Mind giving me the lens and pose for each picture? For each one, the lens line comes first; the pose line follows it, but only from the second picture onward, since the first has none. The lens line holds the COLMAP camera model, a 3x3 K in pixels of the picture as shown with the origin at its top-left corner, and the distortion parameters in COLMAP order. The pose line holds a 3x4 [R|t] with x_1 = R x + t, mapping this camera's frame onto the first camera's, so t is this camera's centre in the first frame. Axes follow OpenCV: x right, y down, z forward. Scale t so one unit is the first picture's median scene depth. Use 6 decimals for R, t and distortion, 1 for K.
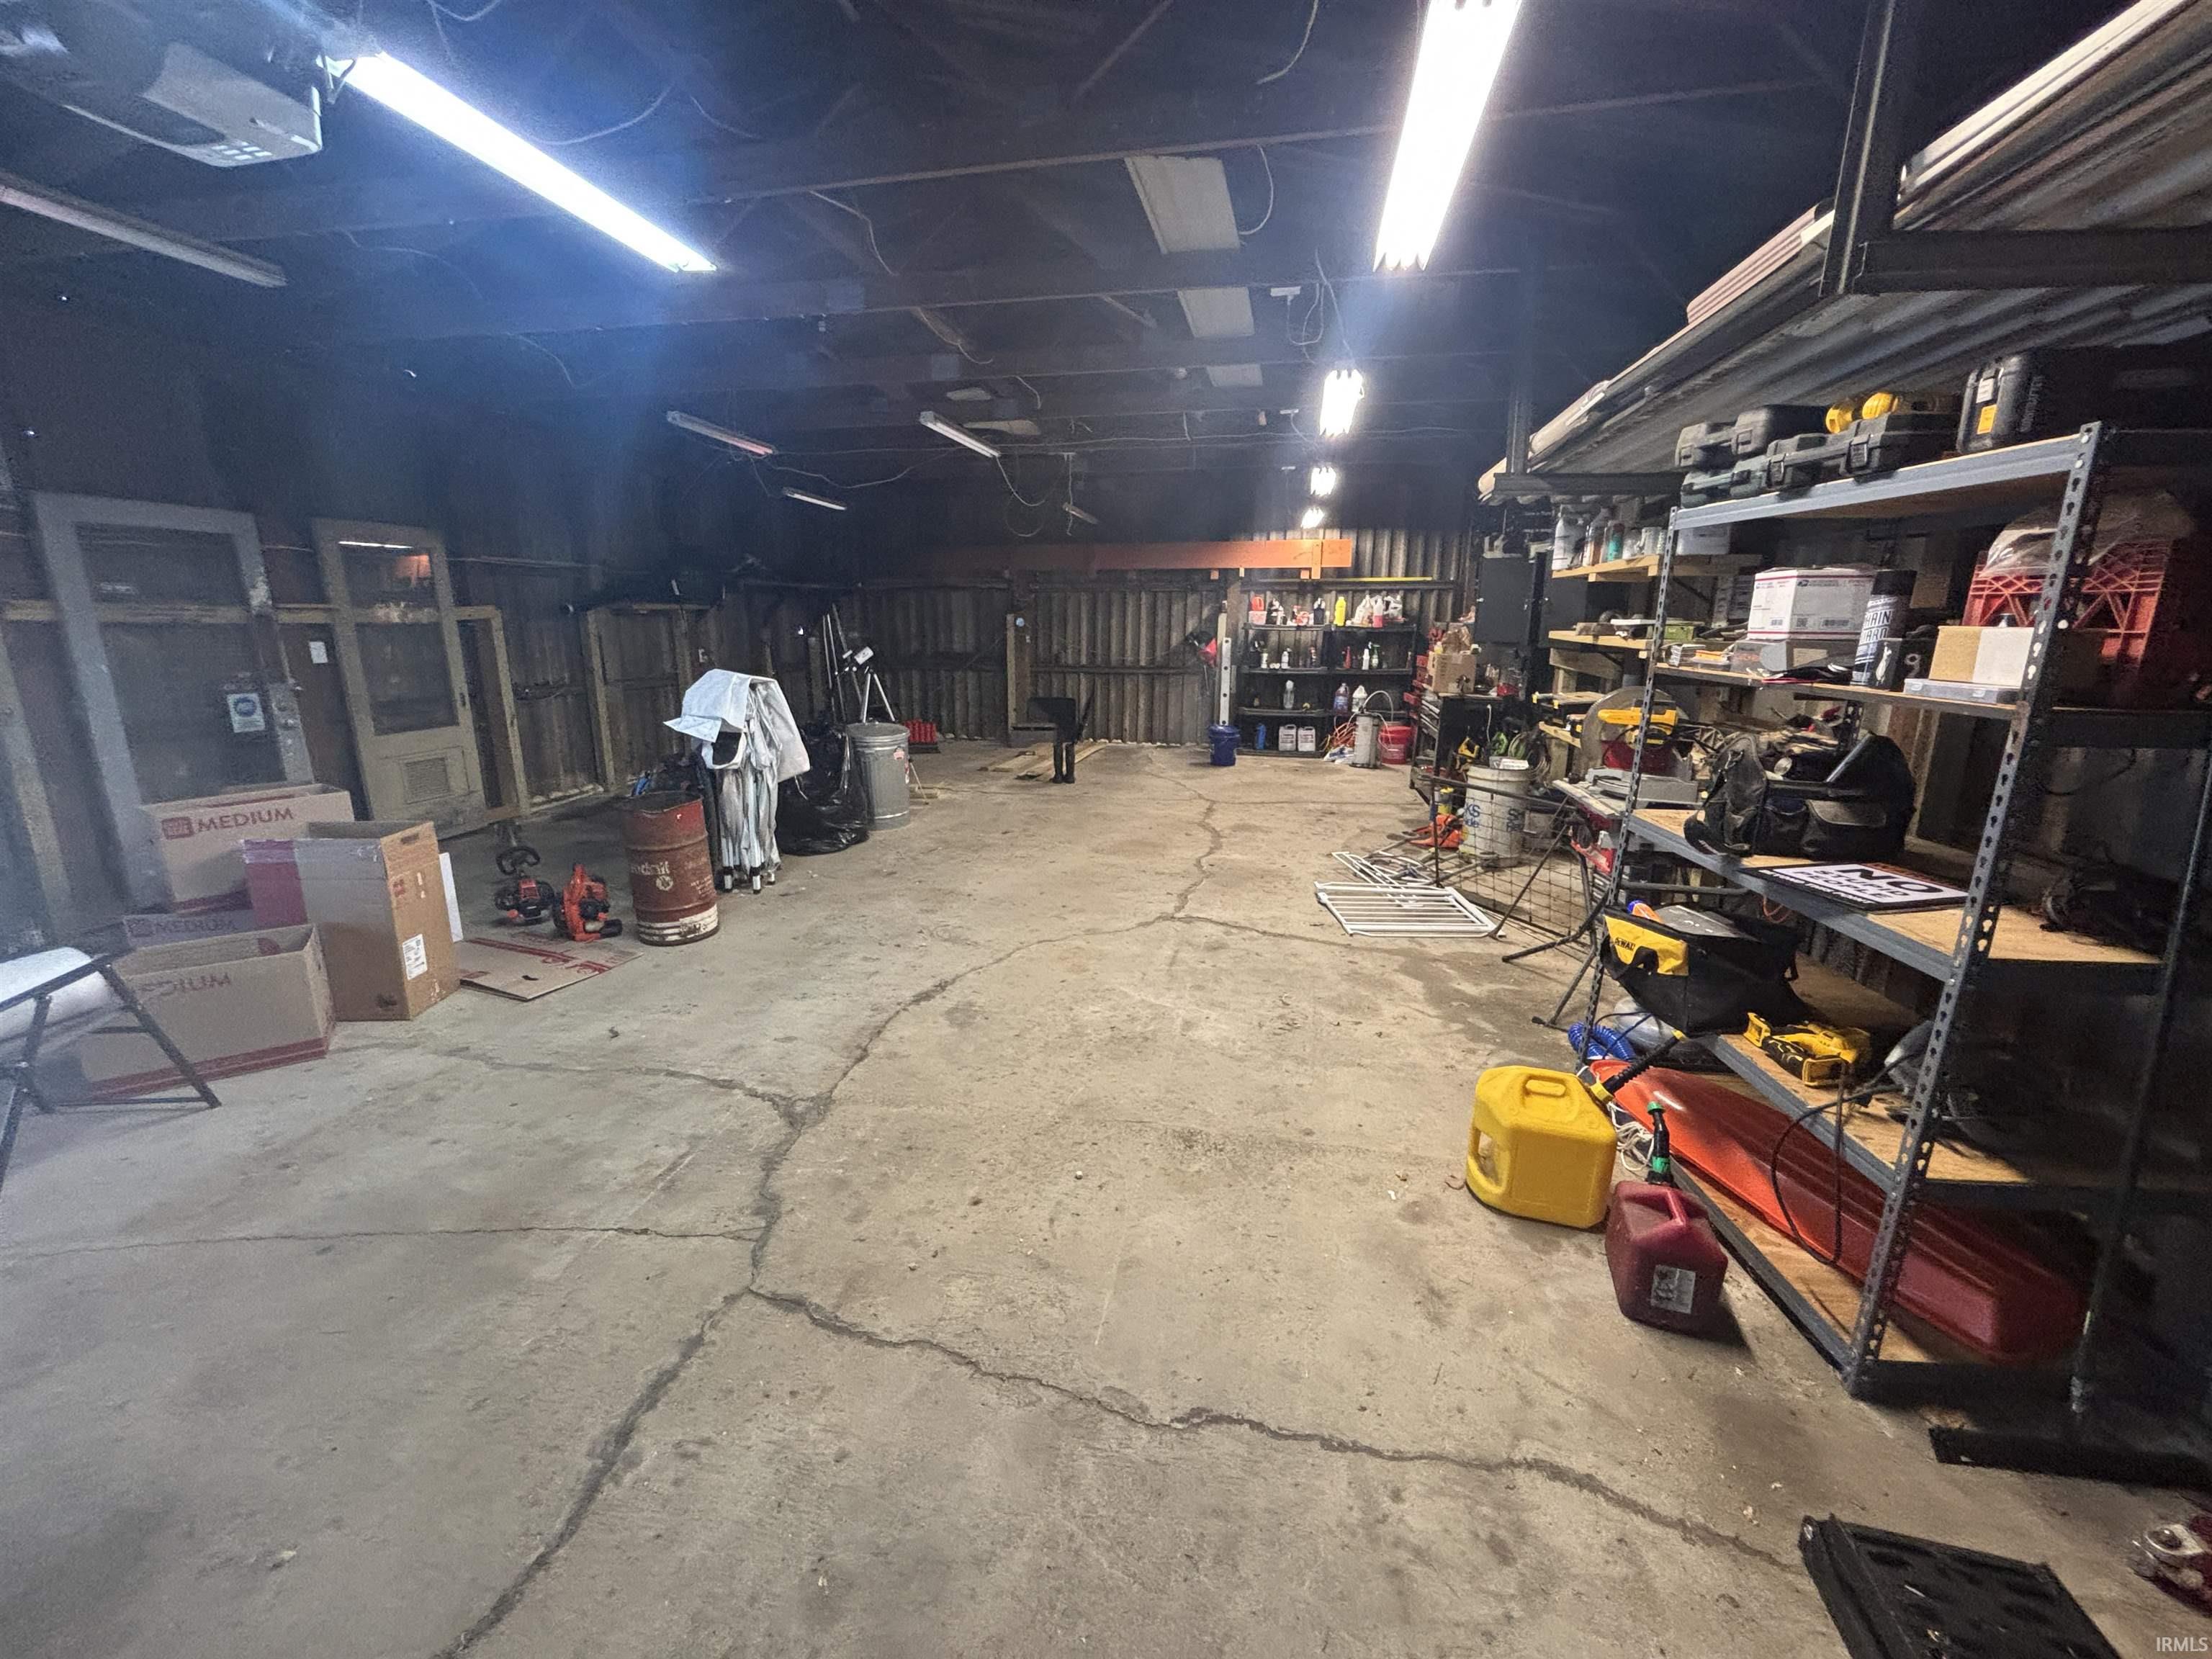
lens RADIAL K [[895.8, 0, 1100.2], [0, 895.8, 826.3], [0, 0, 1]] dist [-0.001322, 0.000788]
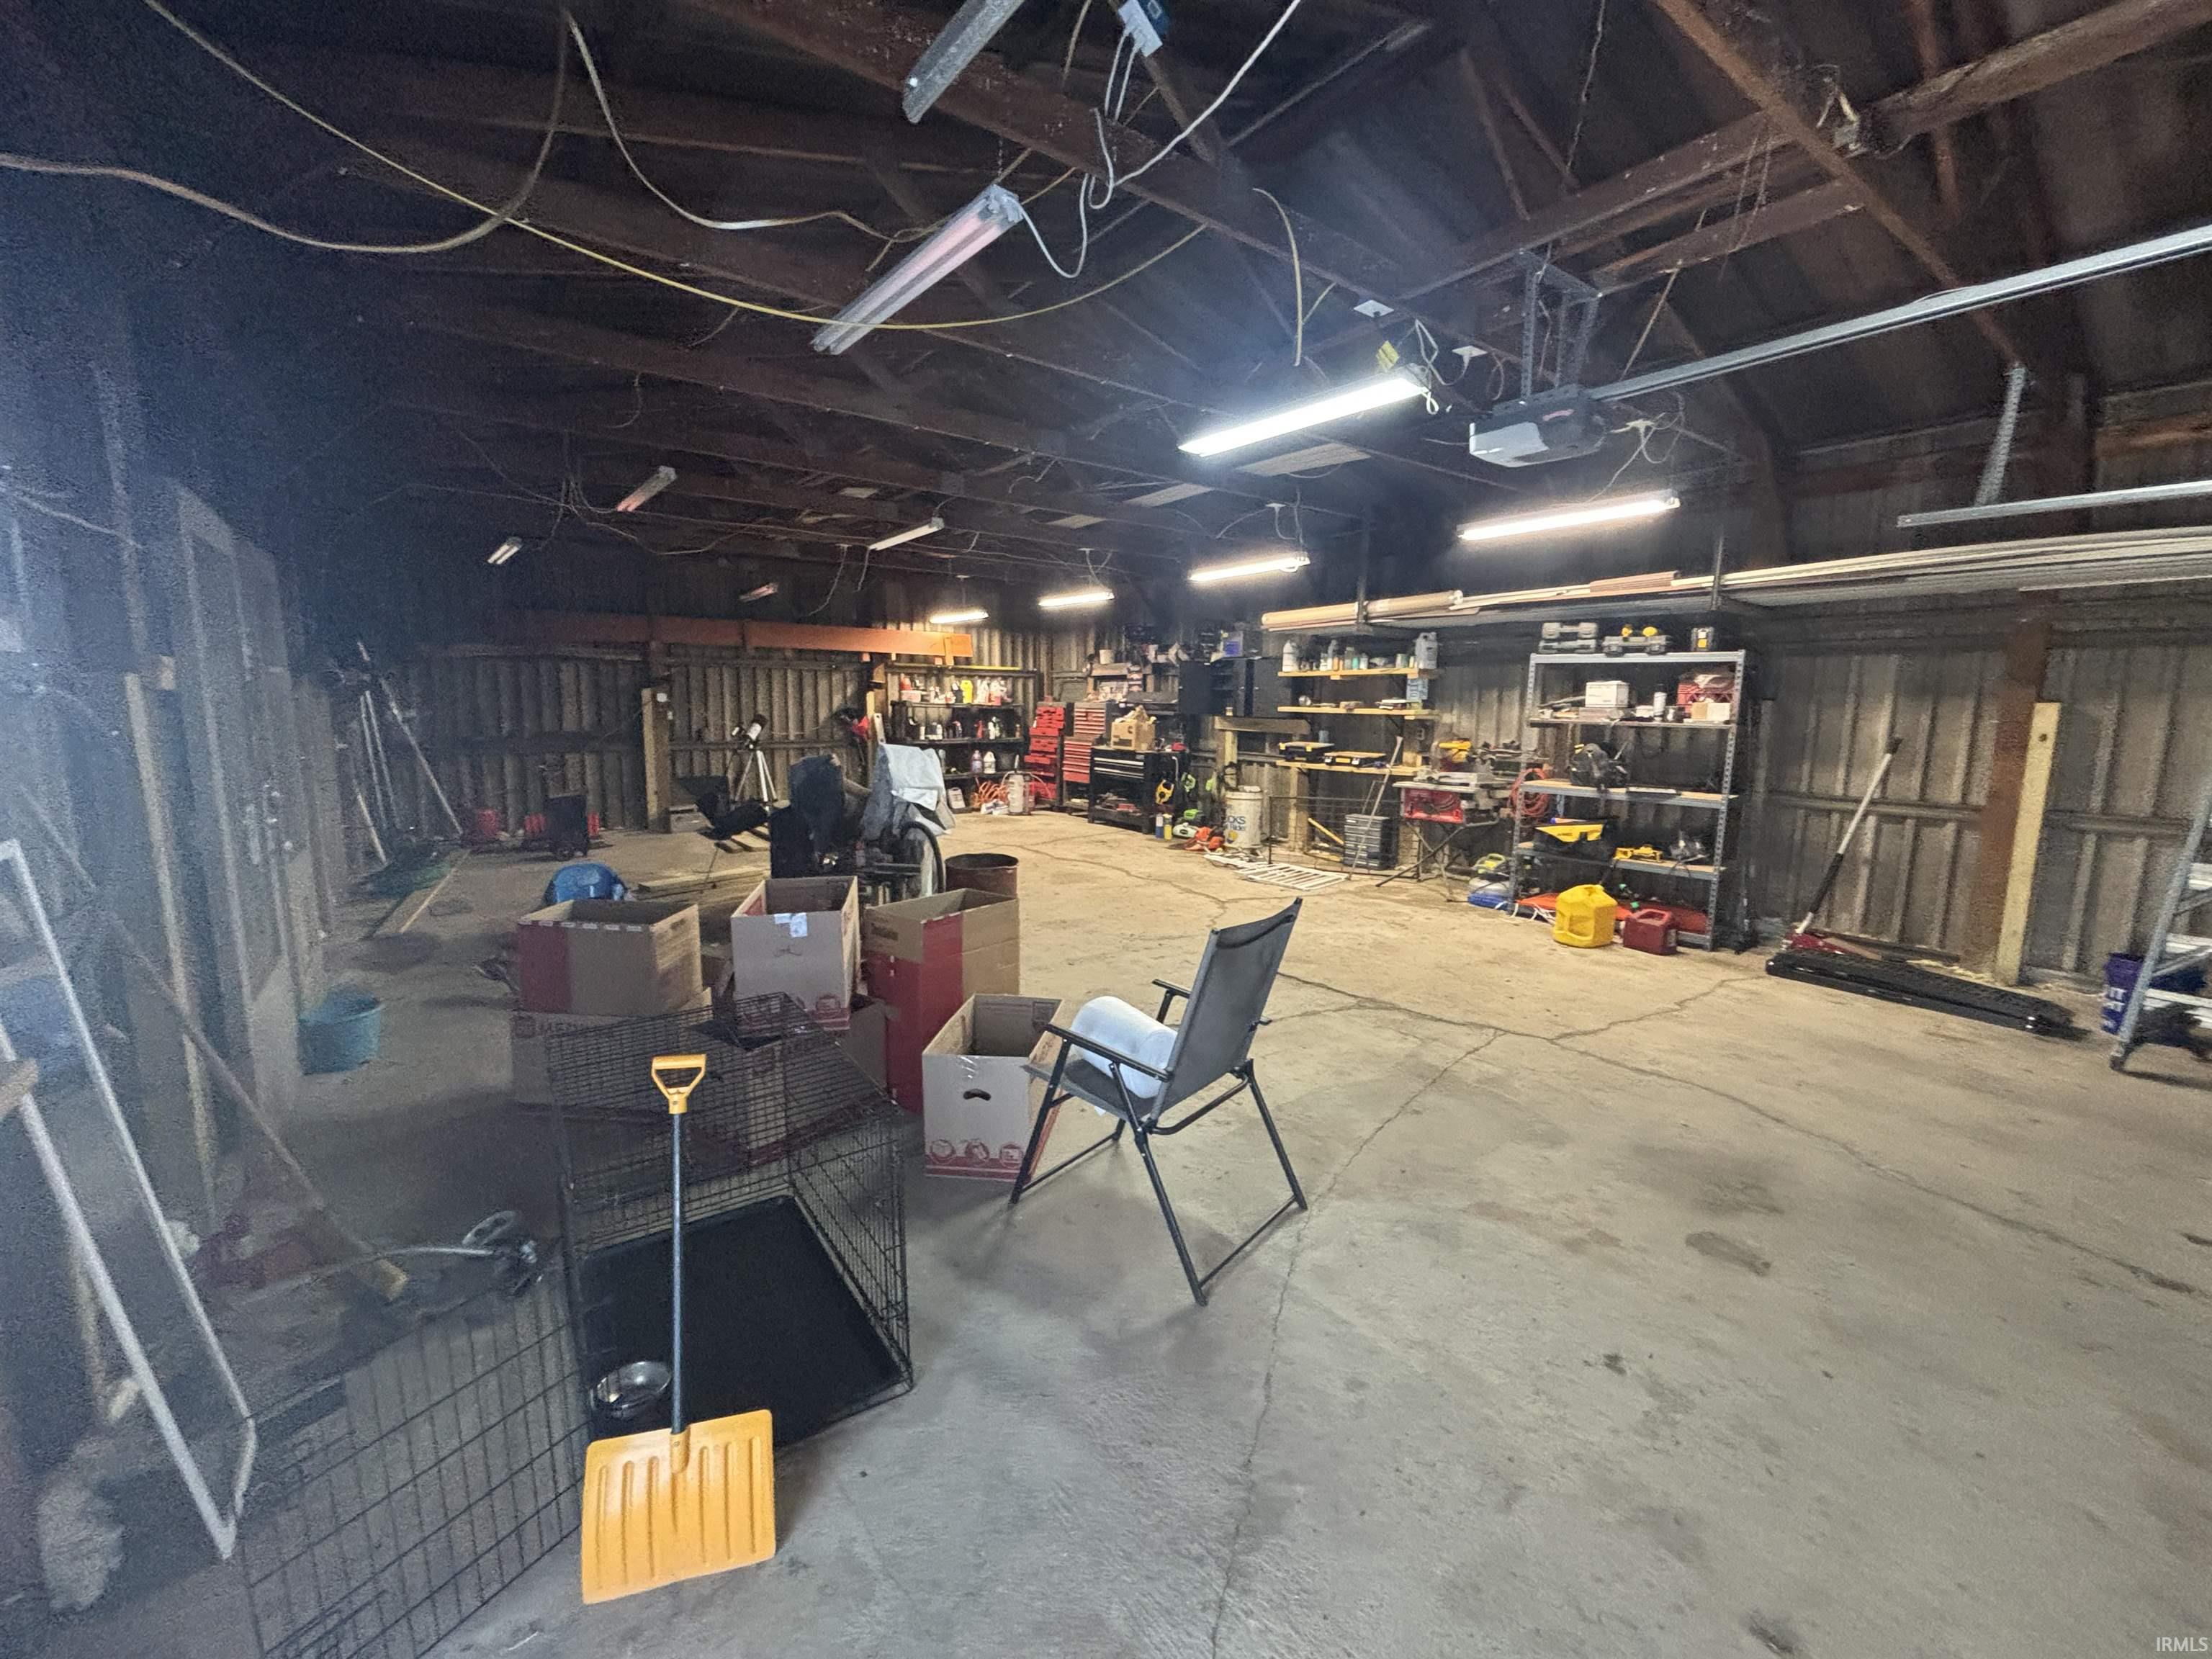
lens RADIAL K [[895.8, 0, 1101.3], [0, 895.8, 824.5], [0, 0, 1]] dist [-0.001322, 0.000788]
pose [[0.671354, -0.093097, 0.735266, -0.520019], [0.157840, 0.987280, -0.019113, -0.011113], [-0.724134, 0.128886, 0.677509, 0.072406]]
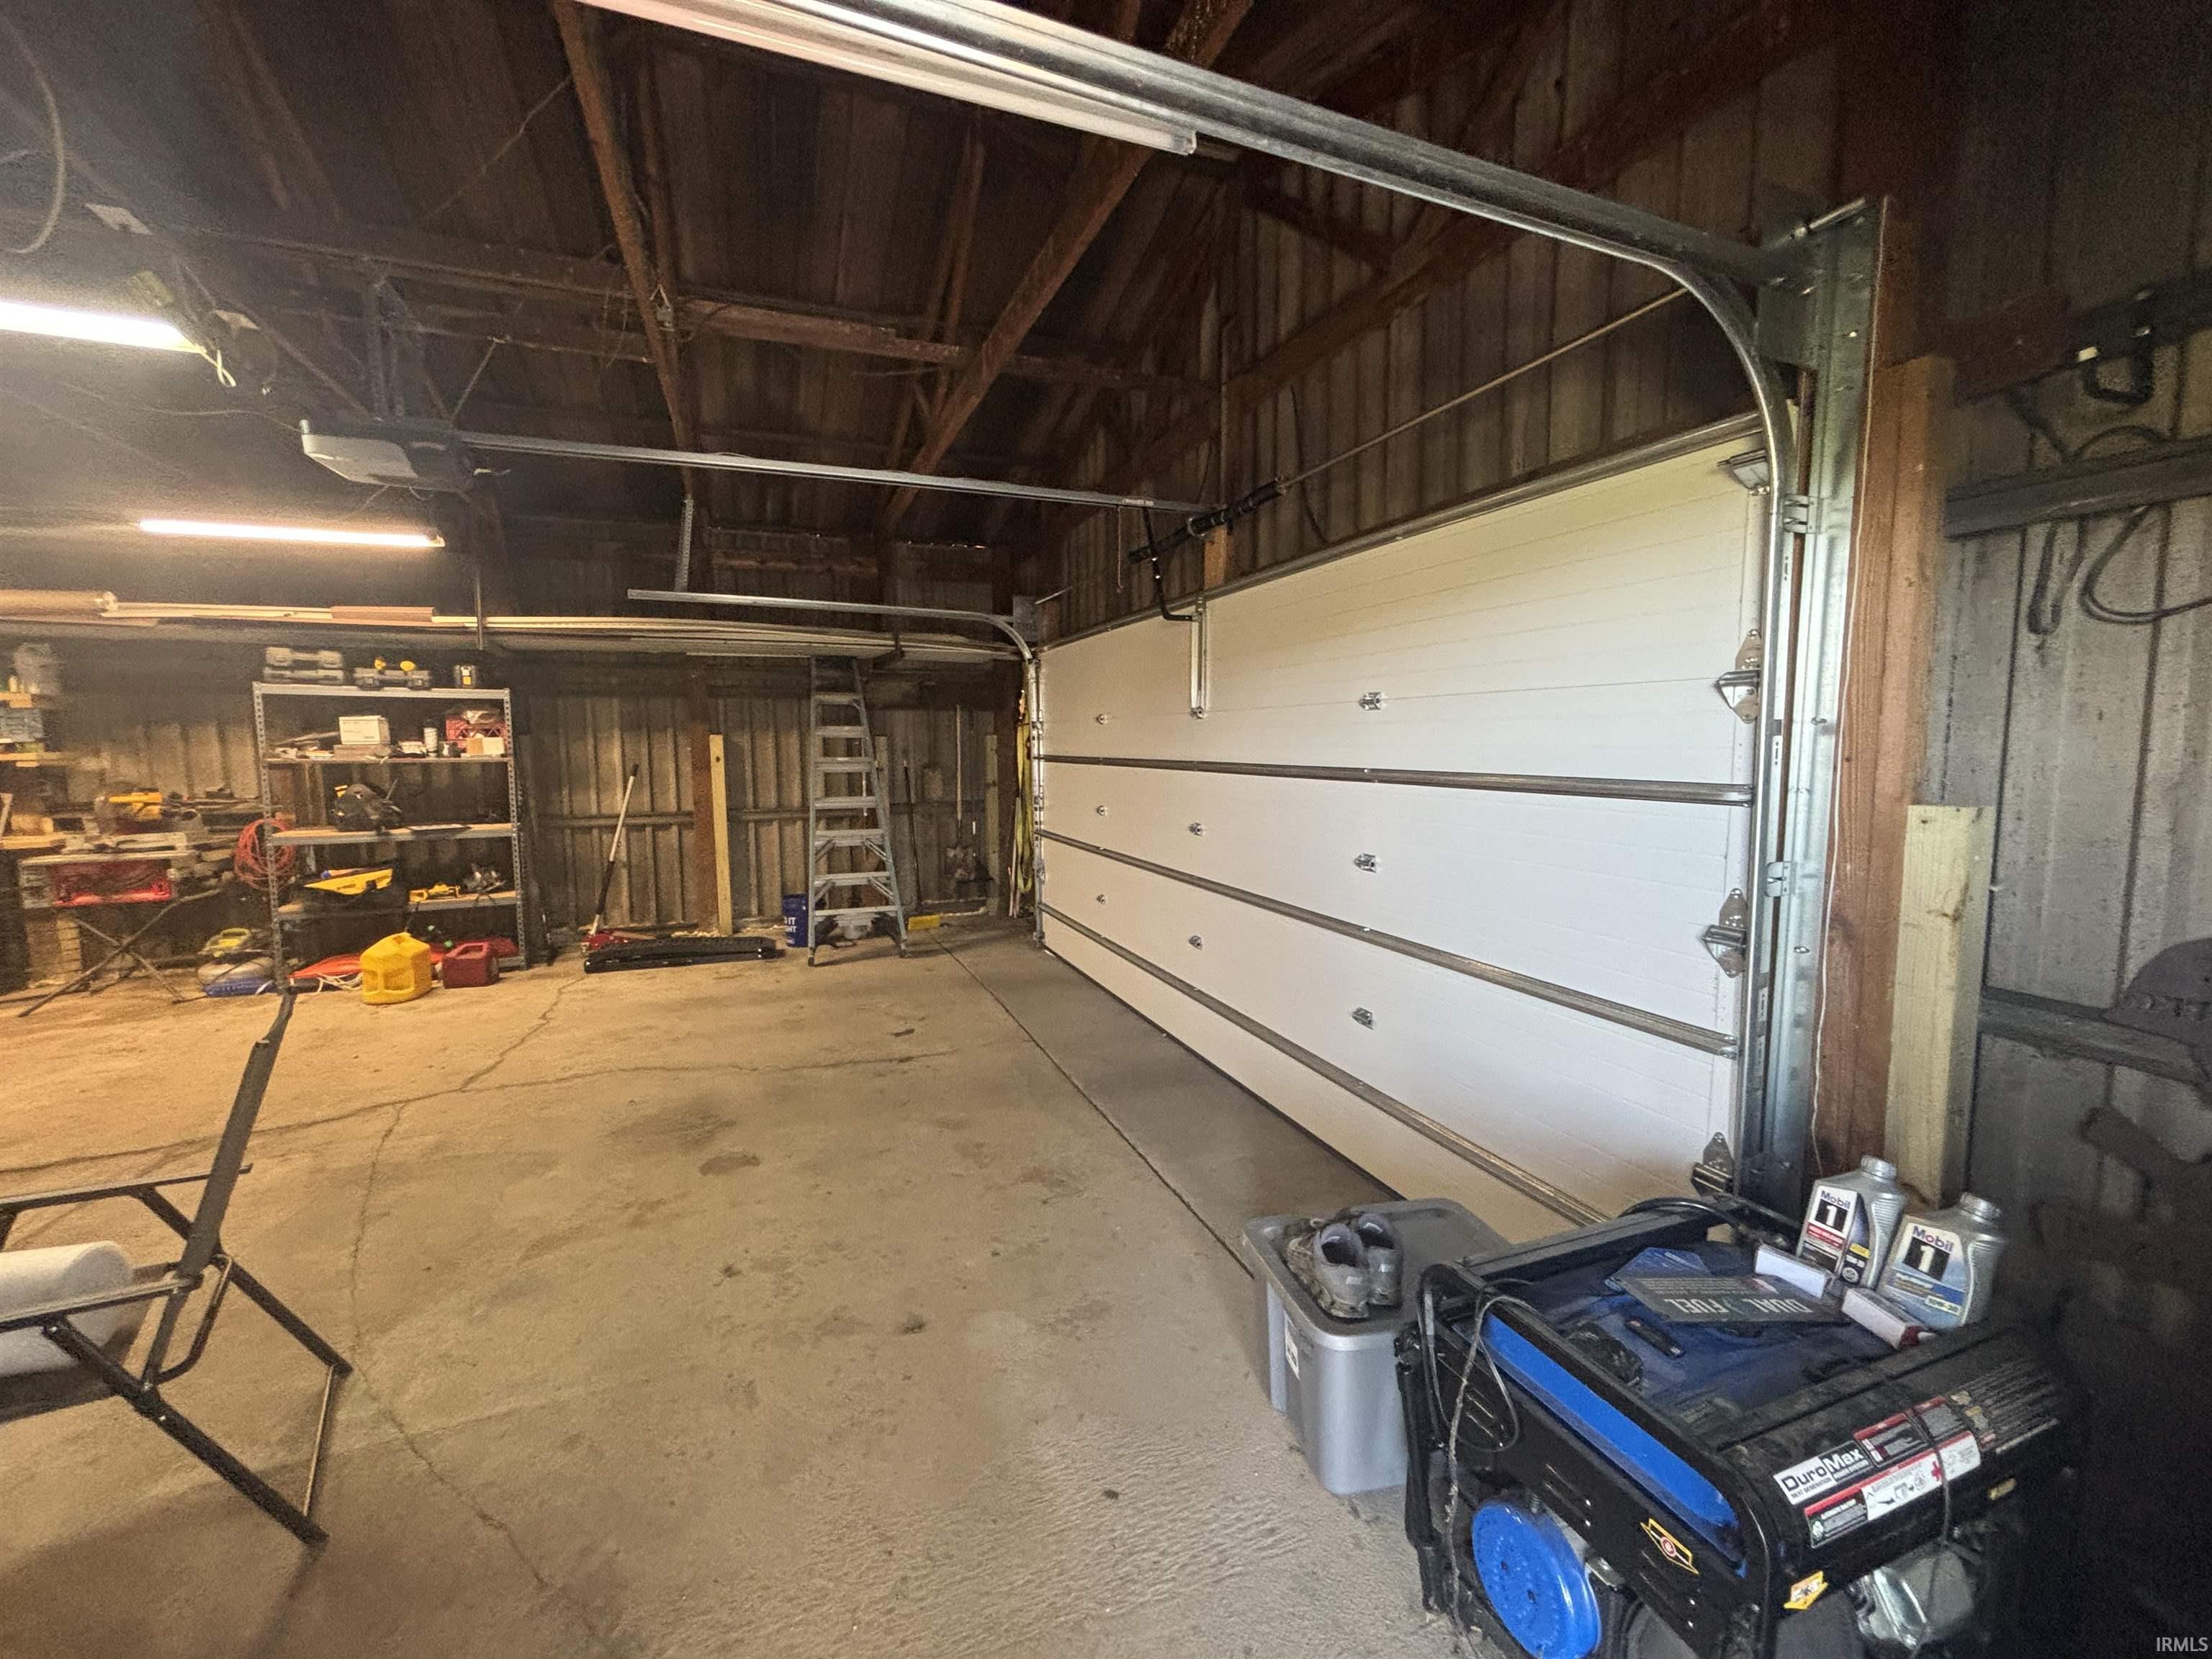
lens RADIAL K [[895.8, 0, 1099.0], [0, 895.8, 823.9], [0, 0, 1]] dist [-0.001322, 0.000788]
pose [[-0.545387, -0.073125, 0.834988, -0.560002], [0.199034, 0.956396, 0.213760, -0.028398], [-0.814210, 0.282773, -0.507051, 0.152930]]
